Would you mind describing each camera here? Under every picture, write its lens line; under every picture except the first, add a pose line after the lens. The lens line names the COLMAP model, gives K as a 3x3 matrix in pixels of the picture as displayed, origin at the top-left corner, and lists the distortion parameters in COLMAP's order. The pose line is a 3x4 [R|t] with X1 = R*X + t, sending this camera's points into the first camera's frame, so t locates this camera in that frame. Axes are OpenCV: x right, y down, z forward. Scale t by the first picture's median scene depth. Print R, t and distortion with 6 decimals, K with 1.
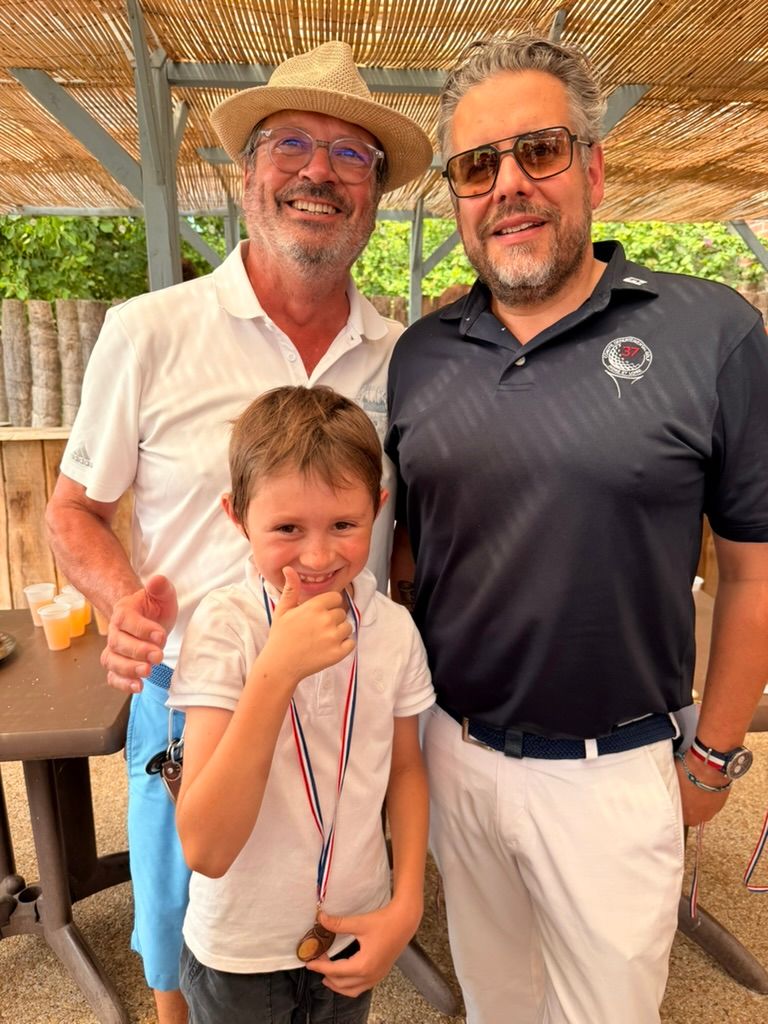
lens RADIAL K [[744.0, 0, 377.5], [0, 744.0, 513.8], [0, 0, 1]] dist [0.000127, -0.006409]
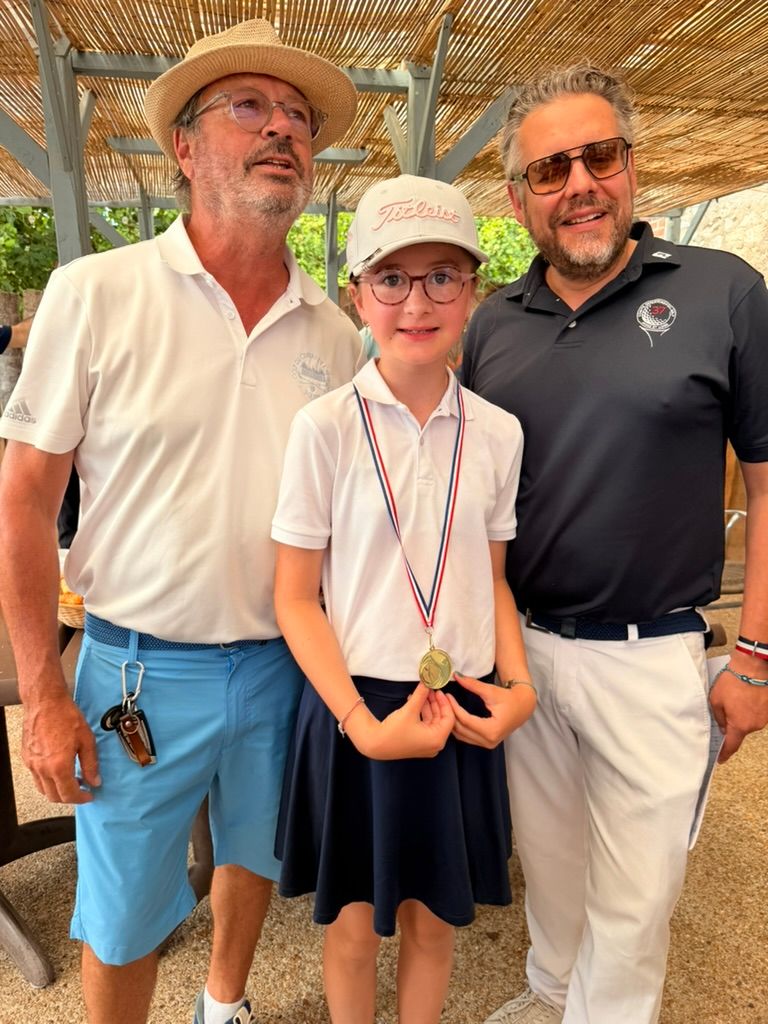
lens RADIAL K [[744.3, 0, 382.8], [0, 744.3, 505.1], [0, 0, 1]] dist [-0.003341, -0.003559]
pose [[0.994611, -0.027941, 0.099841, 0.022490], [0.028777, 0.999562, -0.006944, 0.033667], [-0.099603, 0.009779, 0.994979, -0.048328]]
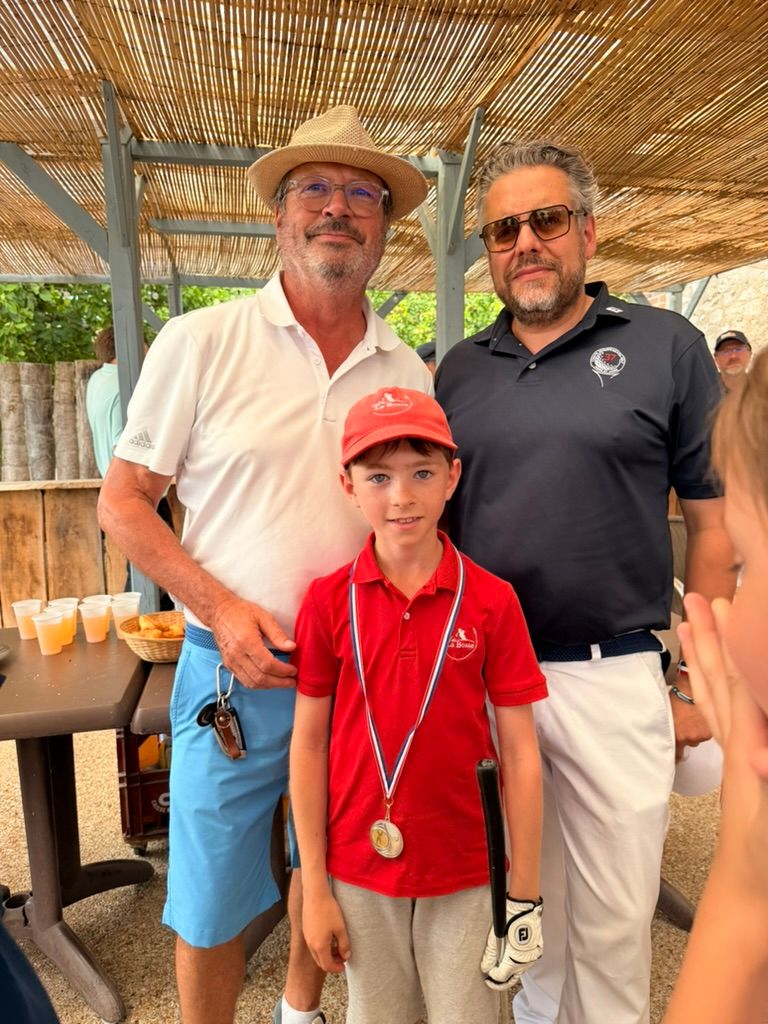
lens RADIAL K [[743.1, 0, 386.1], [0, 743.1, 513.2], [0, 0, 1]] dist [0.001763, -0.006653]
pose [[0.993991, -0.023951, 0.106814, -0.039025], [0.034112, 0.994956, -0.094337, 0.063685], [-0.104015, 0.097414, 0.989794, -0.082062]]
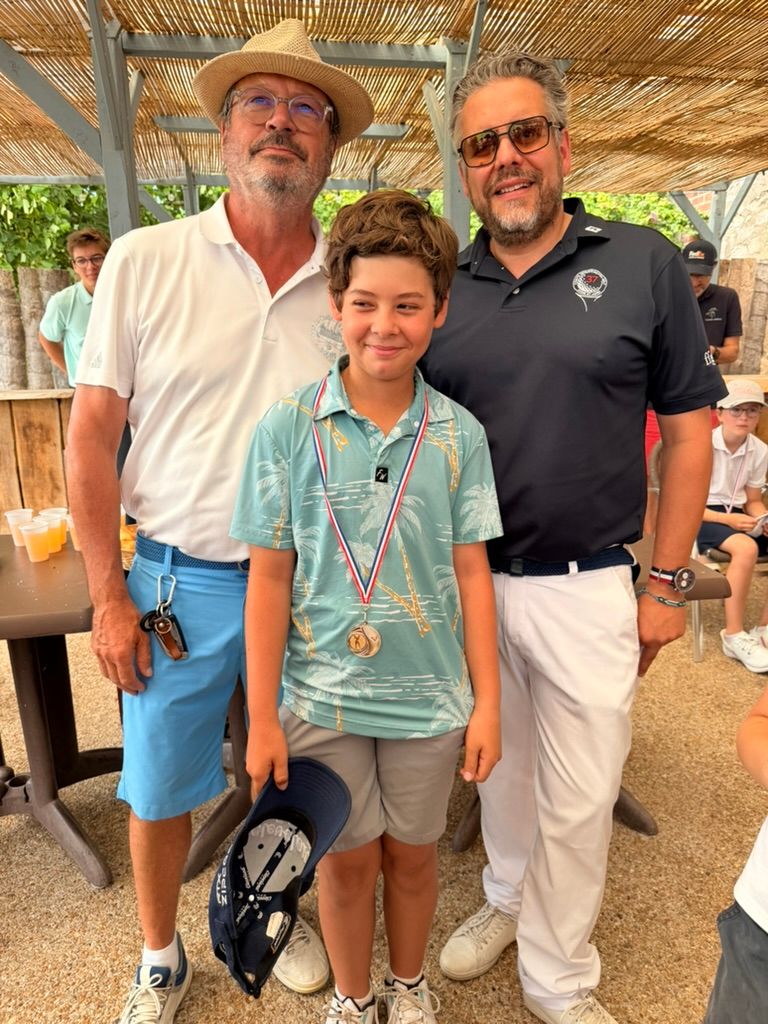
lens RADIAL K [[743.4, 0, 387.3], [0, 743.4, 516.7], [0, 0, 1]] dist [-0.001682, -0.005439]
pose [[0.998563, -0.018691, 0.050221, 0.029952], [0.017072, 0.999327, 0.032479, 0.056361], [-0.050794, -0.031575, 0.998210, -0.100033]]
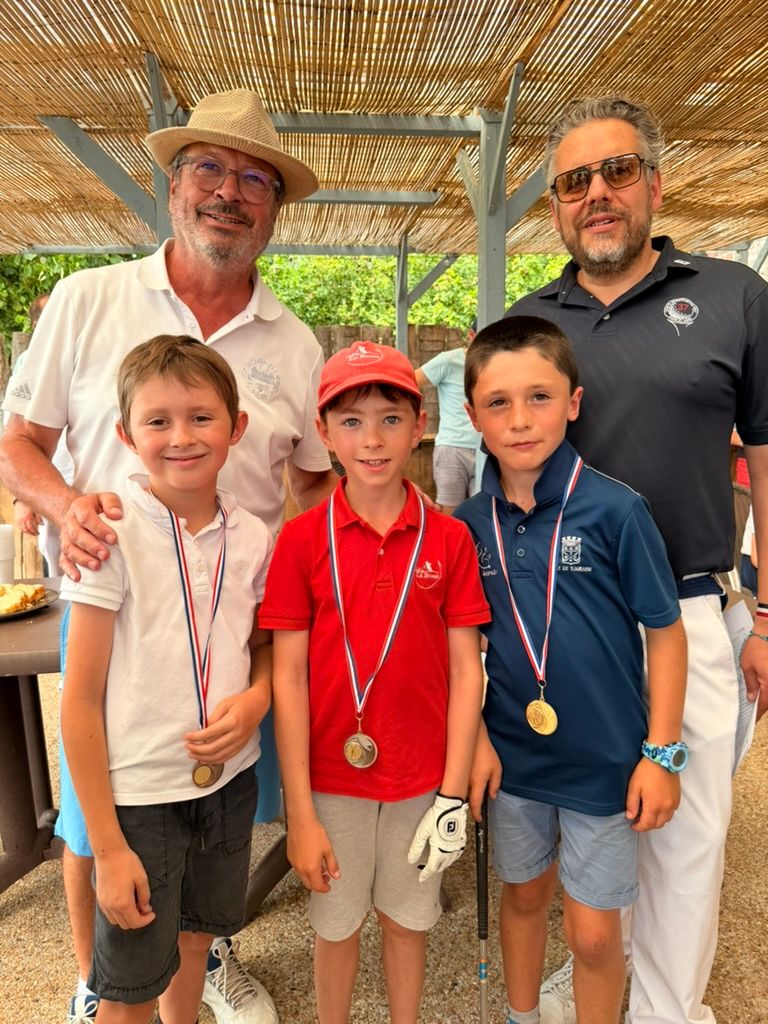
lens RADIAL K [[741.1, 0, 381.5], [0, 741.1, 511.9], [0, 0, 1]] dist [0.007397, -0.013879]
pose [[0.999696, -0.018062, 0.016770, -0.001887], [0.018979, 0.998235, -0.056269, 0.077490], [-0.015724, 0.056570, 0.998275, -0.106011]]
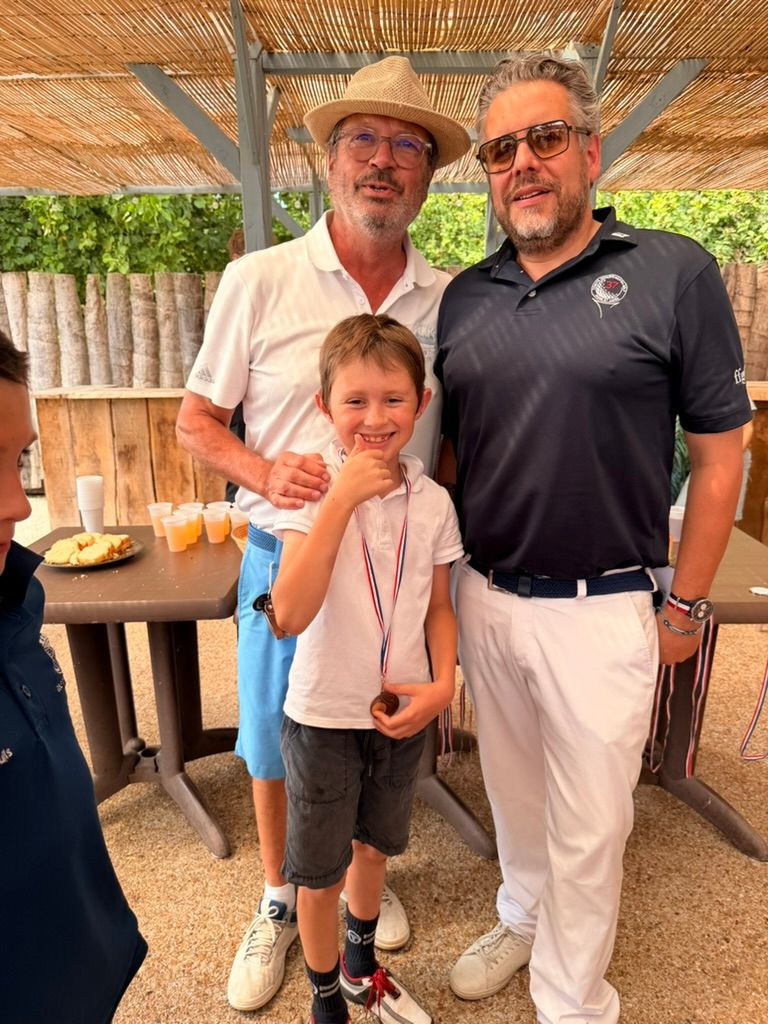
lens RADIAL K [[743.4, 0, 387.3], [0, 743.4, 516.7], [0, 0, 1]] dist [-0.001682, -0.005439]
pose [[0.995762, 0.019679, -0.089834, 0.018654], [-0.016609, 0.999256, 0.034795, 0.049446], [0.090451, -0.033155, 0.995349, -0.122035]]
